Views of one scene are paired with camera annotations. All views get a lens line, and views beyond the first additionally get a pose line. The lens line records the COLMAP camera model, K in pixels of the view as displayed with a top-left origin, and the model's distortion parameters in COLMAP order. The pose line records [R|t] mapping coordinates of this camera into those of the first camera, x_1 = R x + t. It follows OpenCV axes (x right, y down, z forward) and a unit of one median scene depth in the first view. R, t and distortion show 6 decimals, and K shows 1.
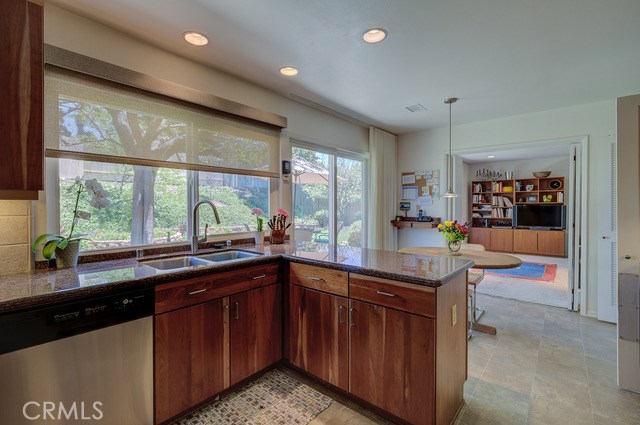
lens RADIAL K [[294.2, 0, 322.4], [0, 294.2, 209.6], [0, 0, 1]] dist [-0.000341, 0.001380]
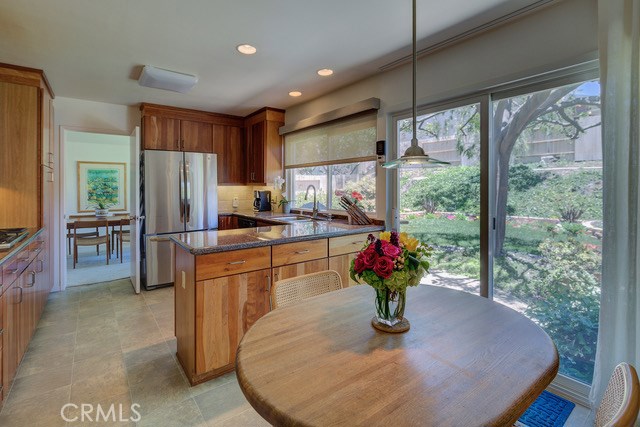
lens RADIAL K [[294.2, 0, 319.1], [0, 294.2, 189.9], [0, 0, 1]] dist [-0.000341, 0.001380]
pose [[-0.210315, 0.014873, -0.977521, 1.336631], [-0.003836, 0.999864, 0.016038, -0.036864], [0.977626, 0.007123, -0.210229, 1.598565]]
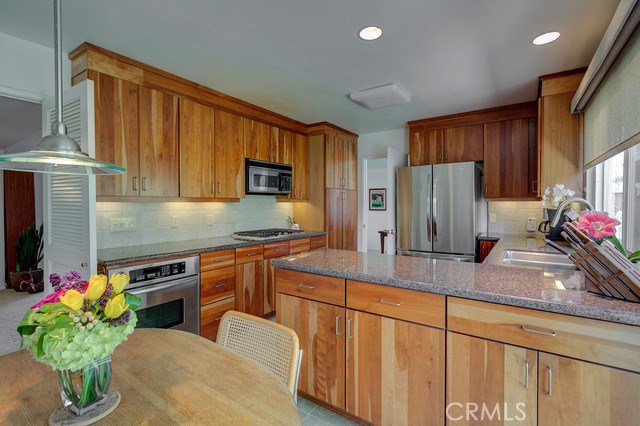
lens RADIAL K [[294.2, 0, 319.3], [0, 294.2, 208.5], [0, 0, 1]] dist [-0.000341, 0.001380]
pose [[-0.994495, 0.009518, -0.104348, 0.466865], [0.006821, 0.999634, 0.026168, -0.038890], [0.104559, 0.025312, -0.994197, 2.029776]]
